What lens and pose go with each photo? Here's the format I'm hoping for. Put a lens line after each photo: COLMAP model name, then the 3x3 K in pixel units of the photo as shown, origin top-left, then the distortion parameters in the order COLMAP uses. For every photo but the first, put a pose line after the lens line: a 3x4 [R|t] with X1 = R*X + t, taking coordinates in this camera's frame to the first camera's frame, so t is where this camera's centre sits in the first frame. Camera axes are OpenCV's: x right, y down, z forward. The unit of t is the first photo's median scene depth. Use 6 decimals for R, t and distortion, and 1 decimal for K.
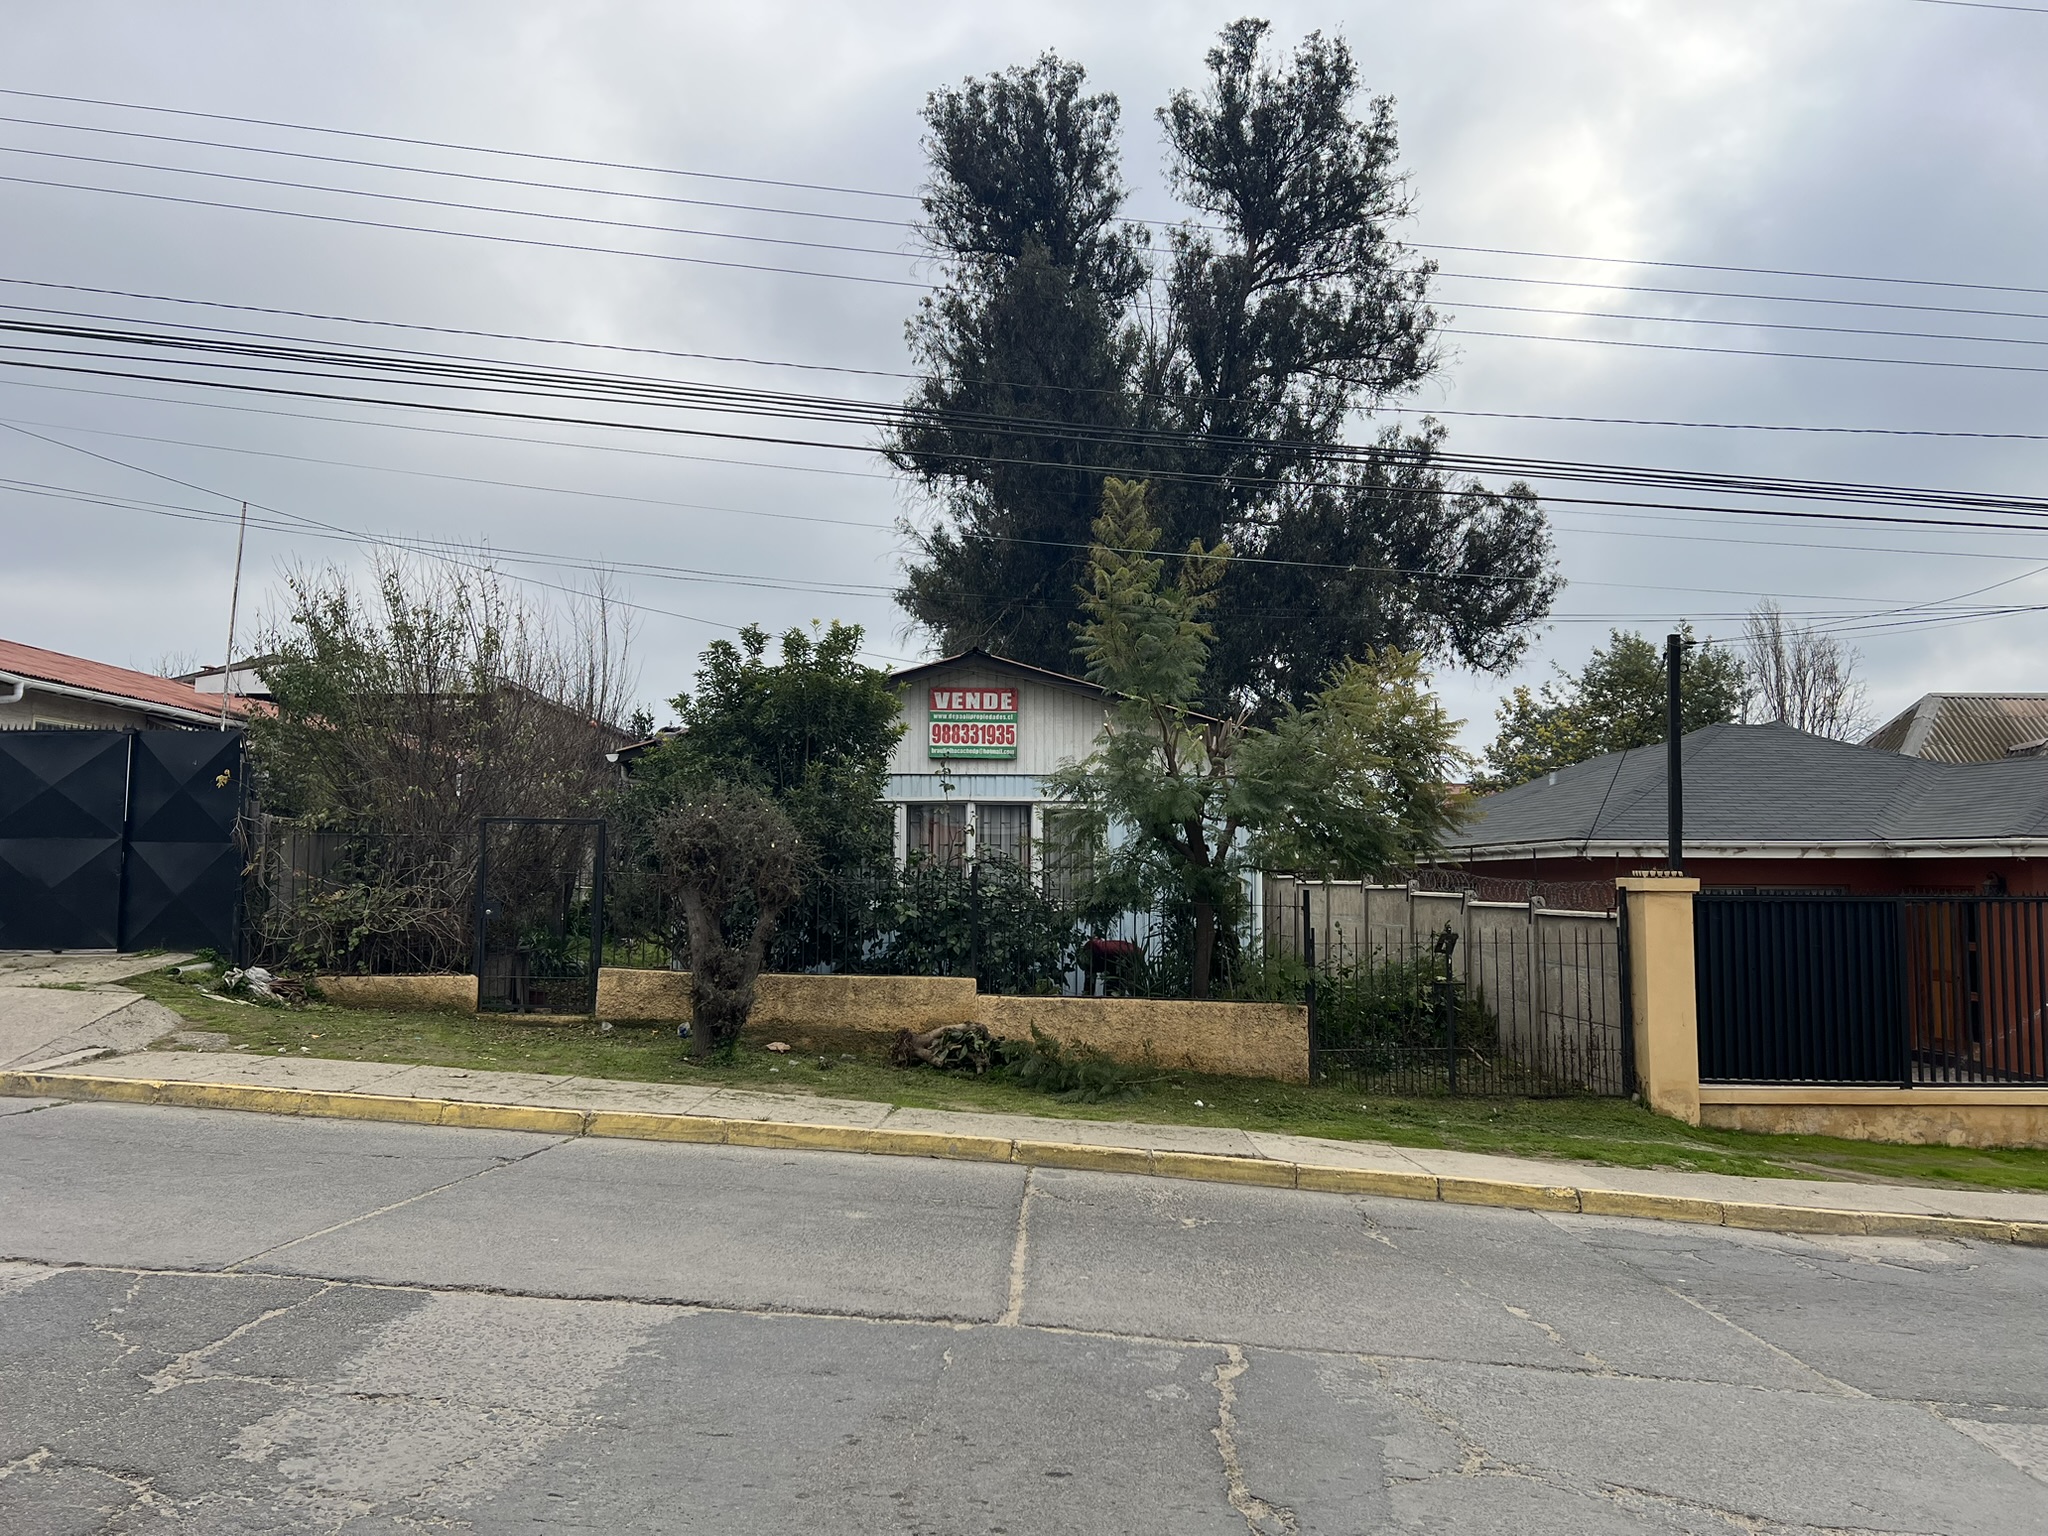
lens RADIAL K [[1529.5, 0, 1018.1], [0, 1529.5, 743.7], [0, 0, 1]] dist [0.051394, -0.054233]
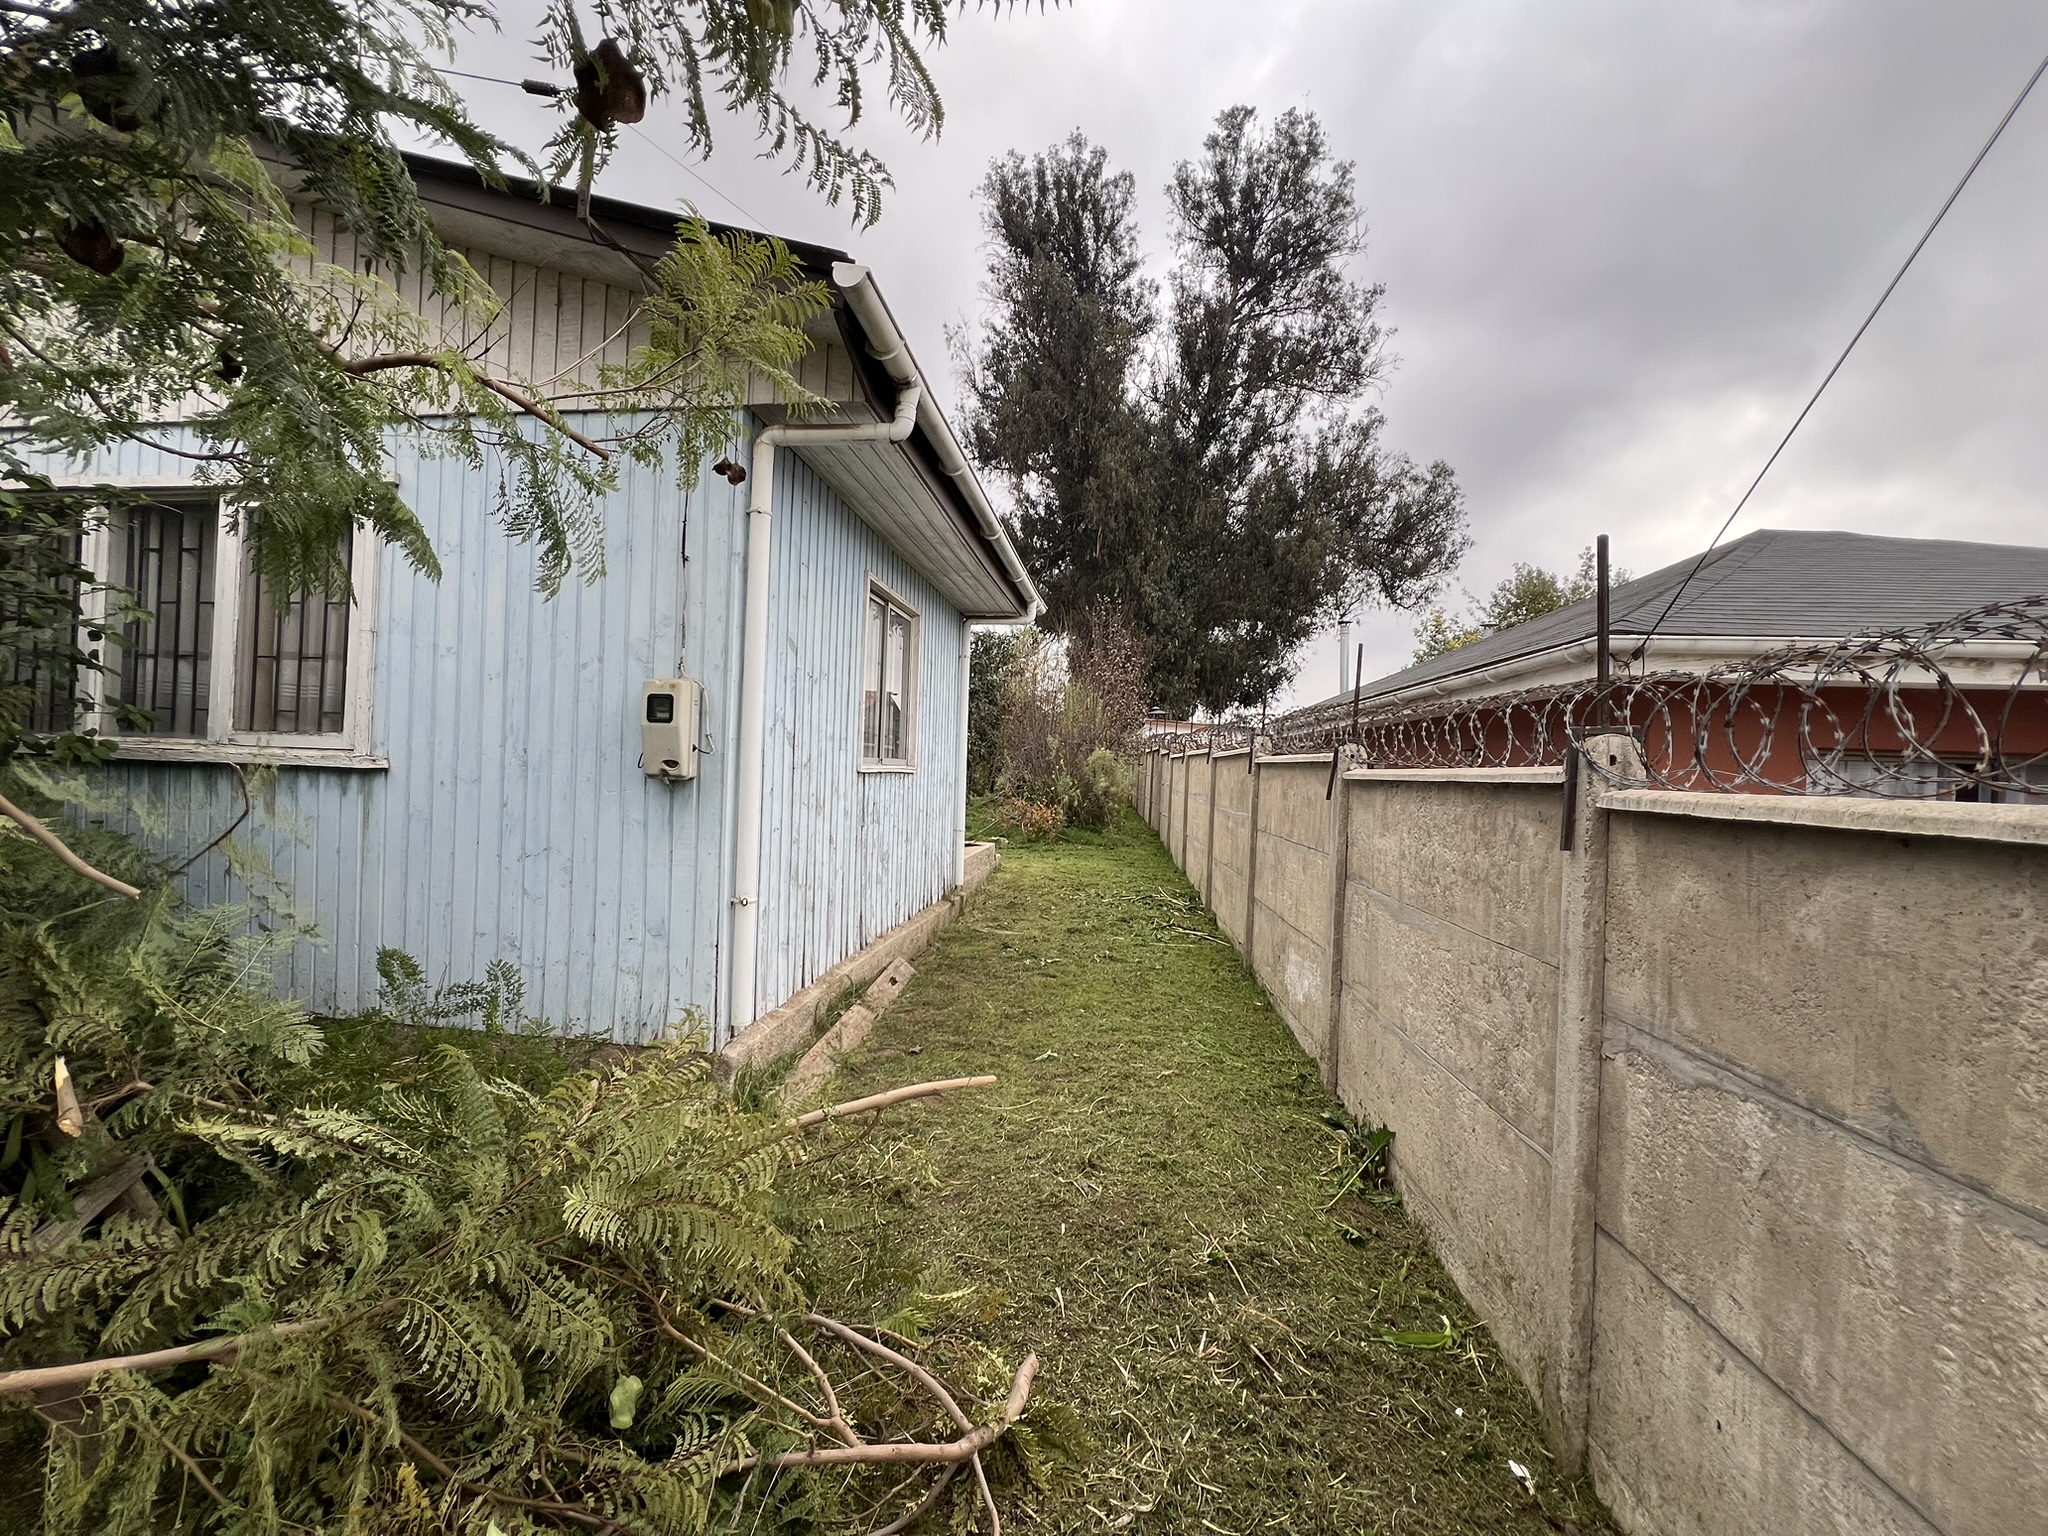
lens RADIAL K [[822.1, 0, 1015.4], [0, 822.1, 766.7], [0, 0, 1]] dist [-0.002878, 0.000297]
pose [[0.989785, 0.028103, -0.139771, 0.279563], [-0.016087, 0.996133, 0.086370, 0.099726], [0.141658, -0.083239, 0.986410, 0.909884]]
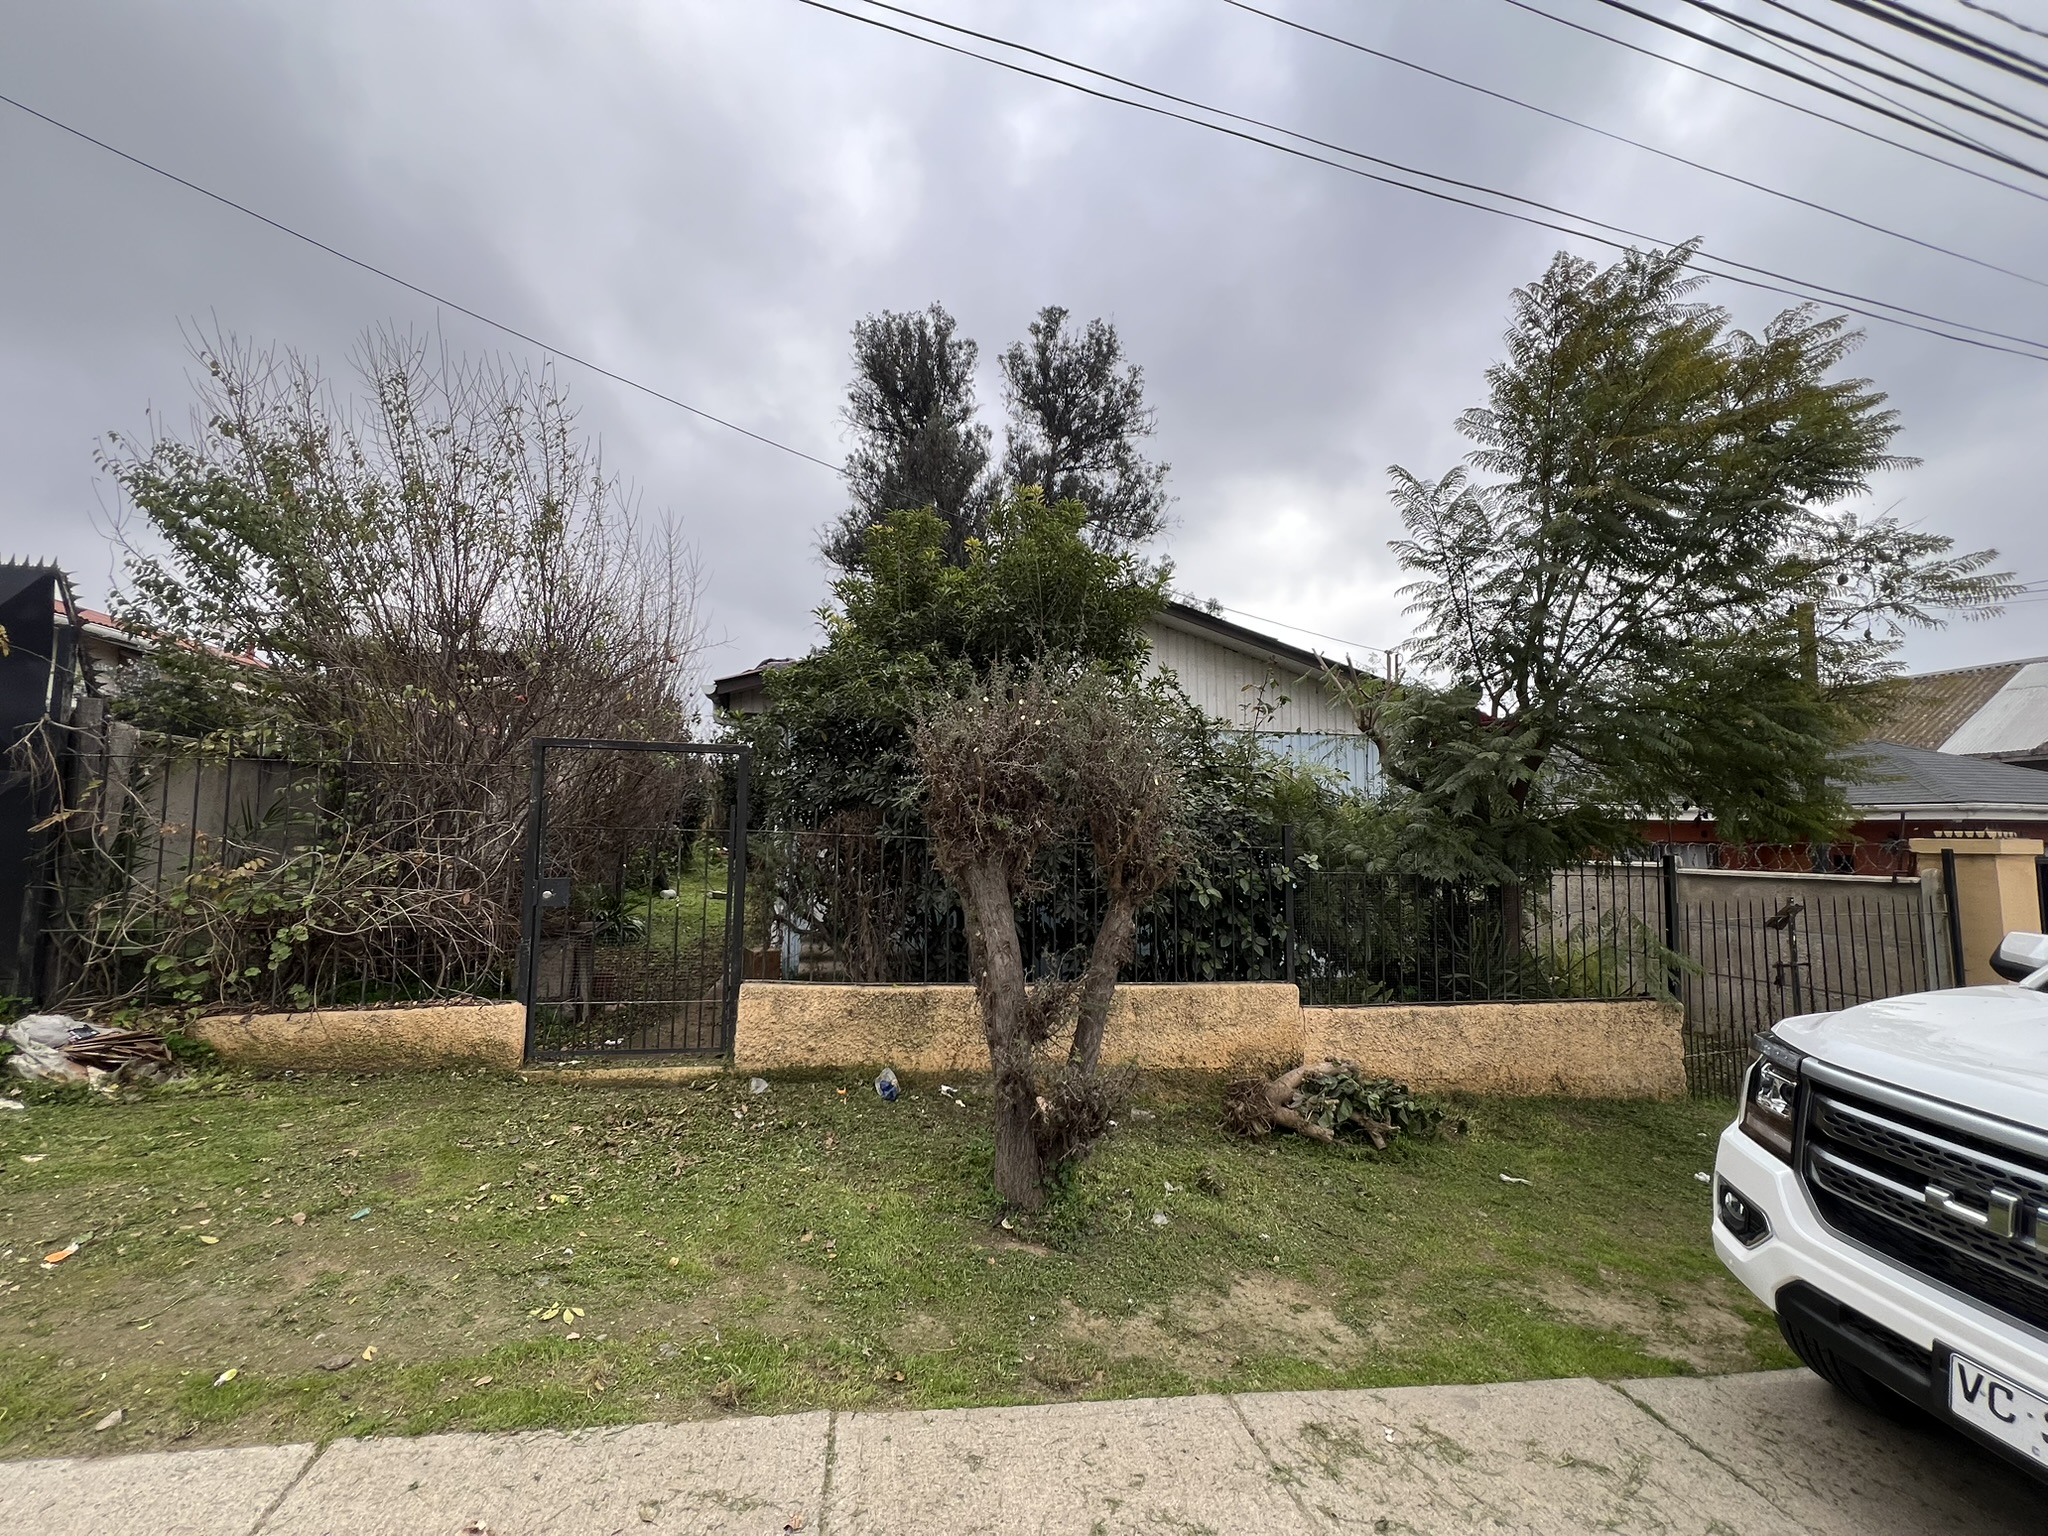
lens RADIAL K [[822.1, 0, 1023.6], [0, 822.1, 762.6], [0, 0, 1]] dist [-0.002878, 0.000297]
pose [[0.976895, 0.023102, 0.212470, -0.211973], [-0.023155, 0.999729, -0.002241, 0.049515], [-0.212464, -0.002731, 0.977165, 0.592391]]
